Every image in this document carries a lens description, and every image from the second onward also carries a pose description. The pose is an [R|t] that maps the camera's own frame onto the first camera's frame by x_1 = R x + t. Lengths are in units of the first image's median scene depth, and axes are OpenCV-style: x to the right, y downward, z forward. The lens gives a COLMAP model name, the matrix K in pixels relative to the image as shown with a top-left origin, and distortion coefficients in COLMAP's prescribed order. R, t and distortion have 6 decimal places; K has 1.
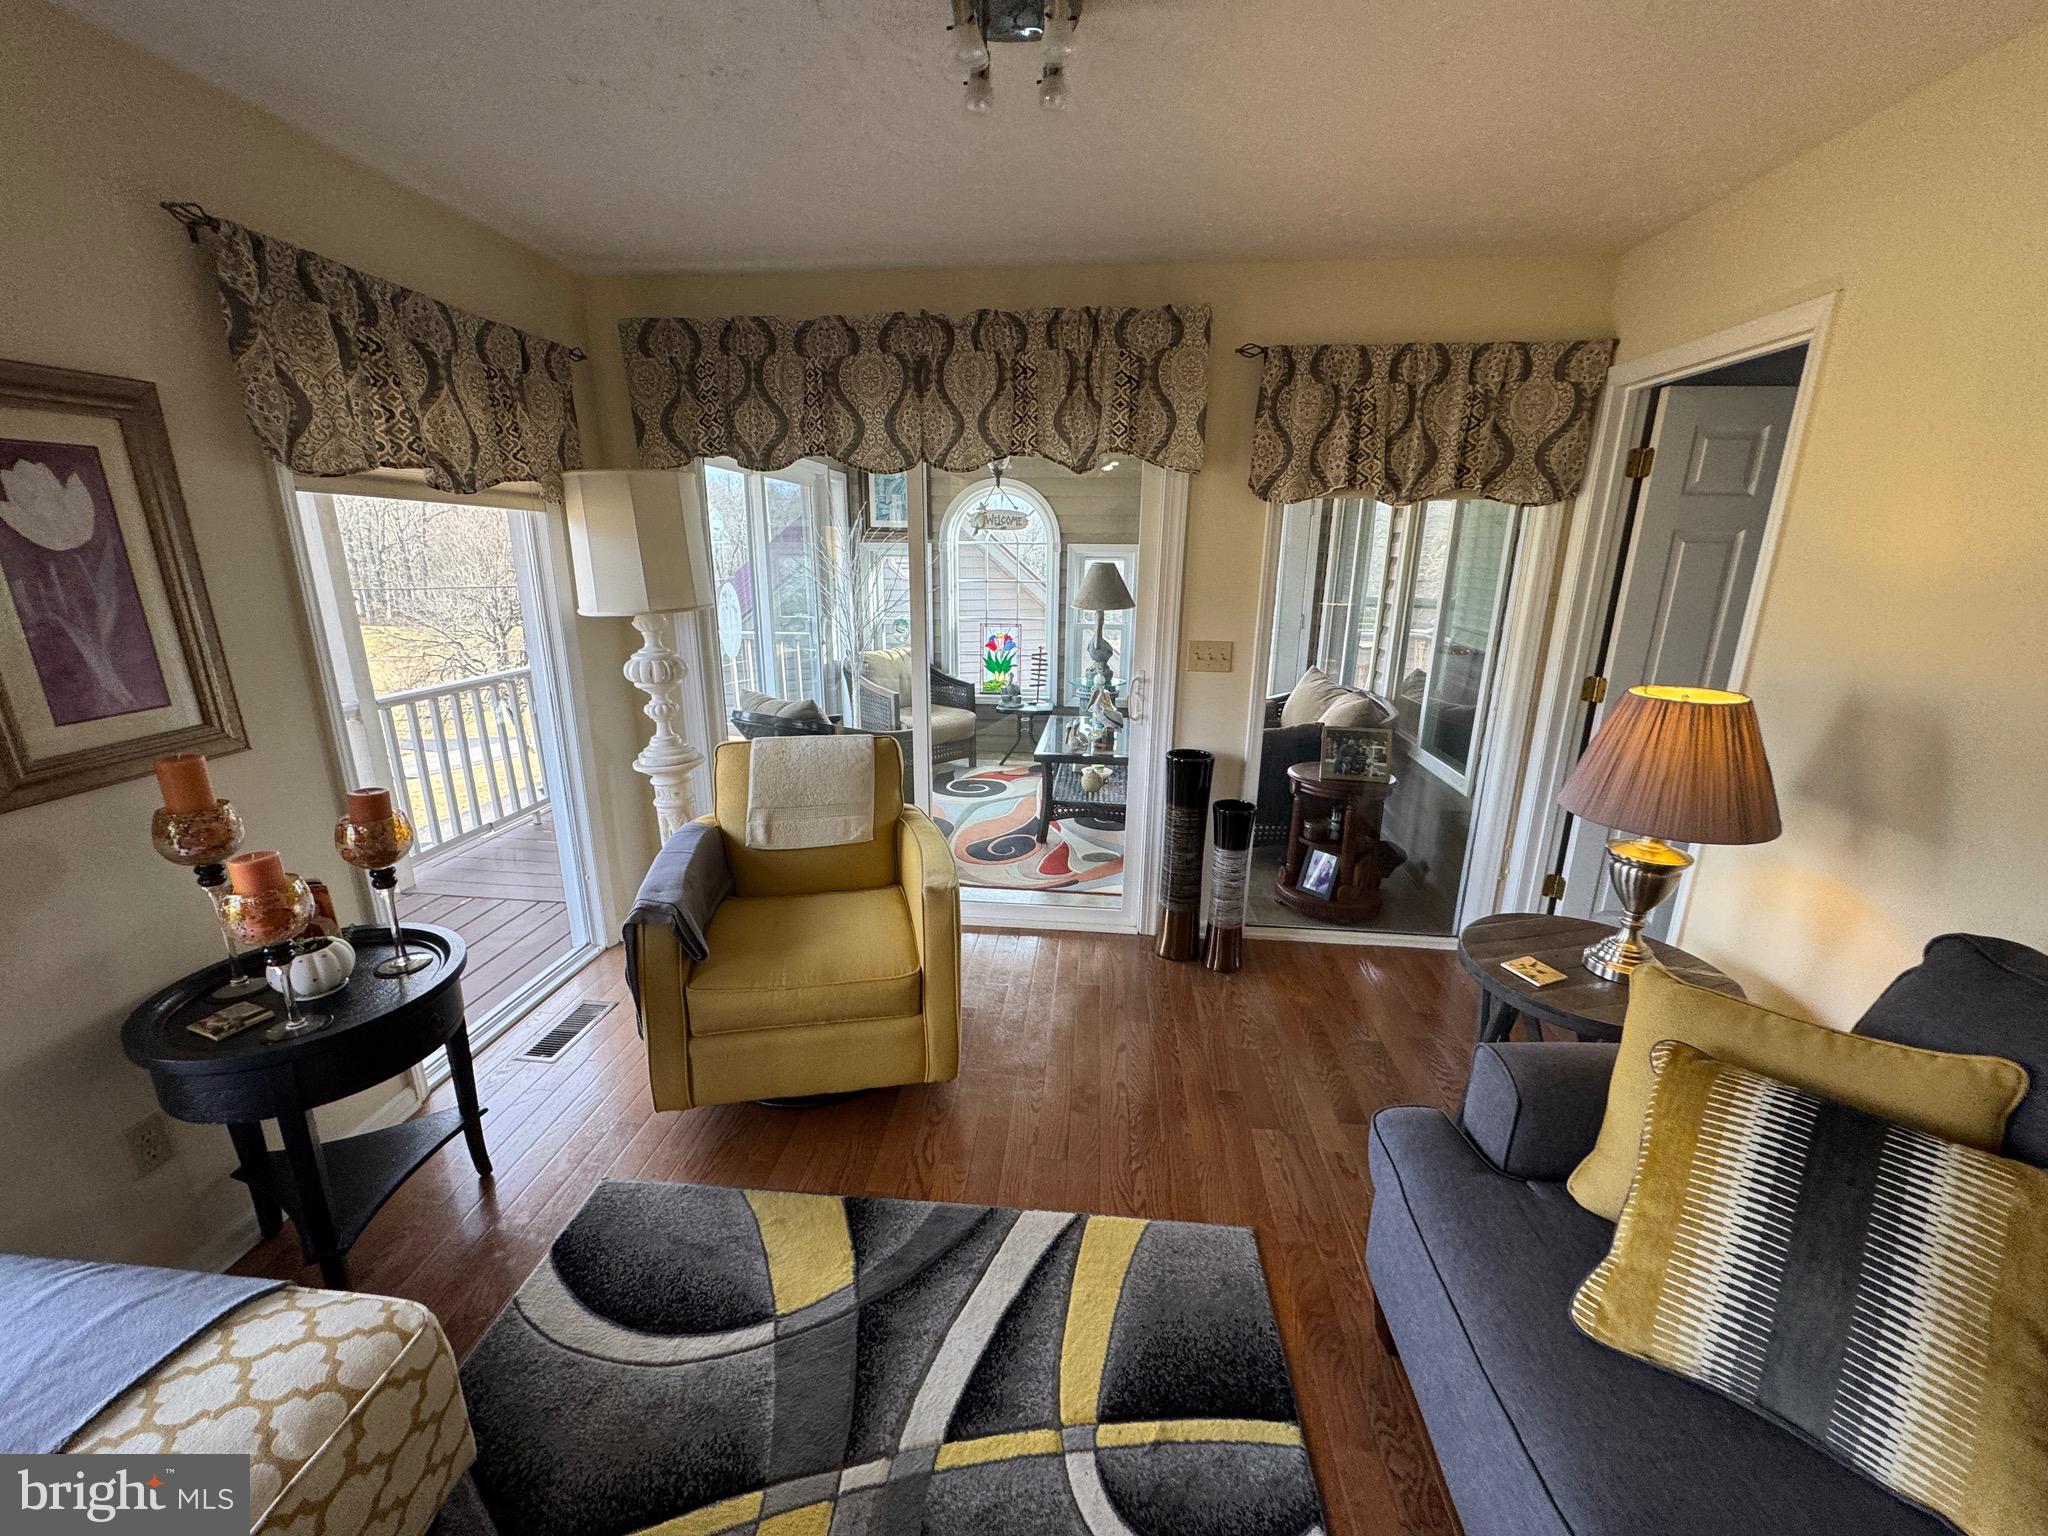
lens RADIAL K [[812.1, 0, 1023.5], [0, 812.1, 765.5], [0, 0, 1]] dist [-0.001274, 0.000216]
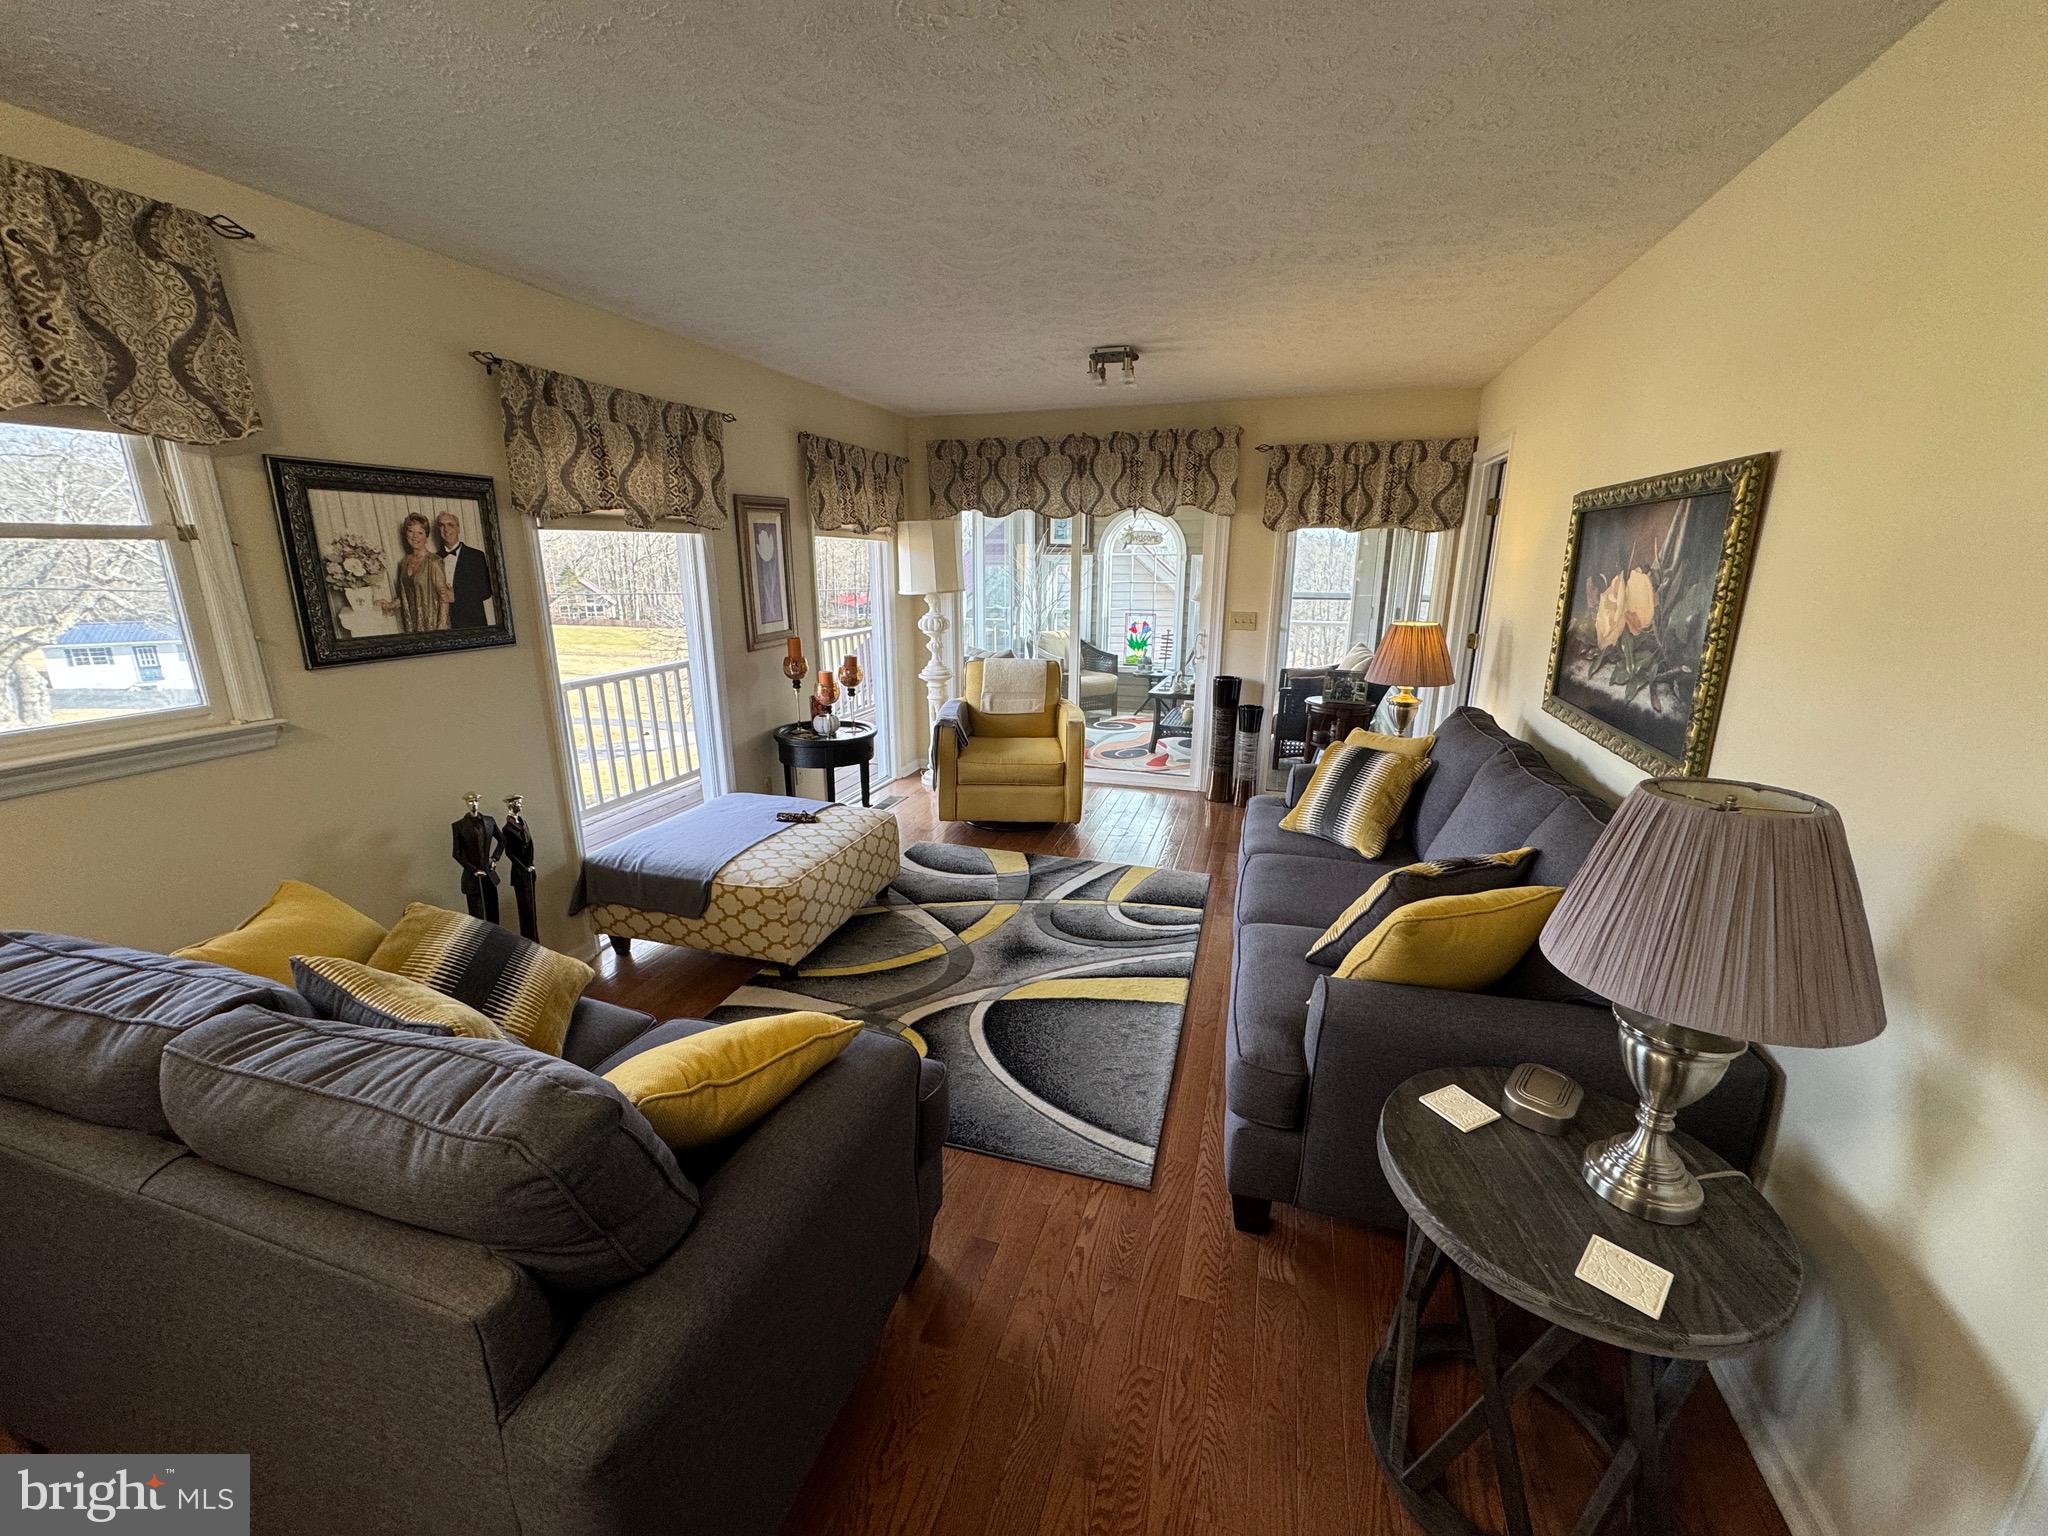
lens RADIAL K [[812.1, 0, 1020.6], [0, 812.1, 765.9], [0, 0, 1]] dist [-0.001274, 0.000216]
pose [[0.977454, 0.046855, -0.205884, 0.159625], [-0.049279, 0.998763, -0.006662, 0.234848], [0.205317, 0.016658, 0.978554, -0.875312]]
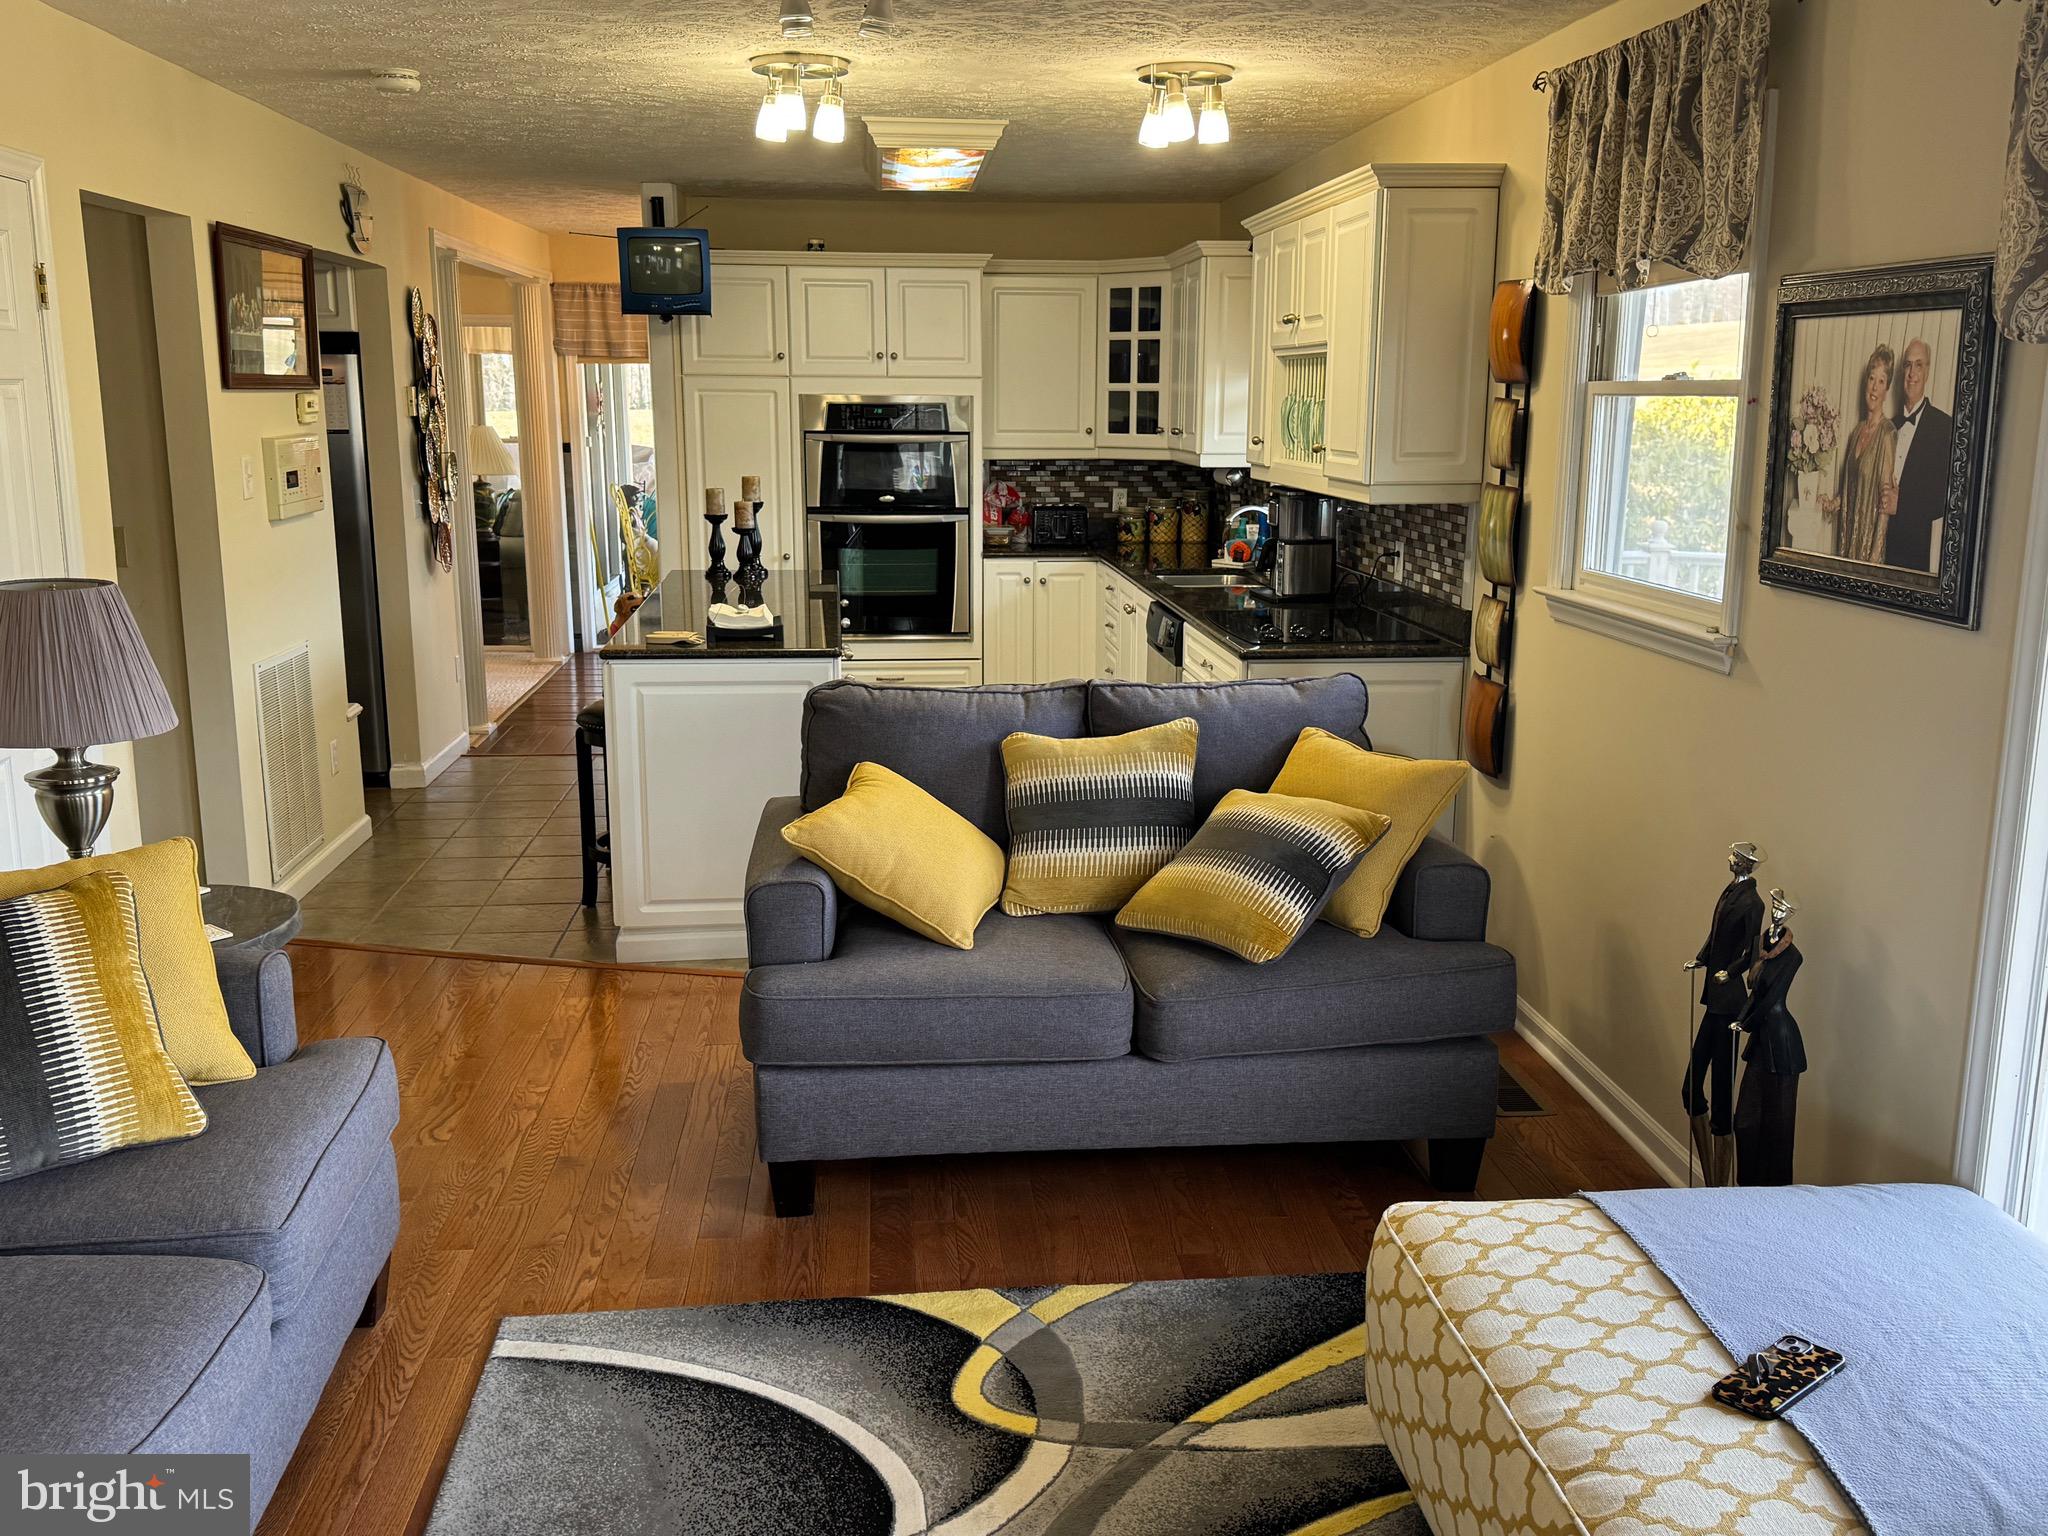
lens RADIAL K [[1810.6, 0, 1034.8], [0, 1810.6, 760.6], [0, 0, 1]] dist [0.130544, -0.214611]
pose [[-0.982215, 0.024322, -0.186175, 0.009105], [-0.062759, 0.892012, 0.447633, -0.273928], [0.176958, 0.451357, -0.874622, 0.903585]]
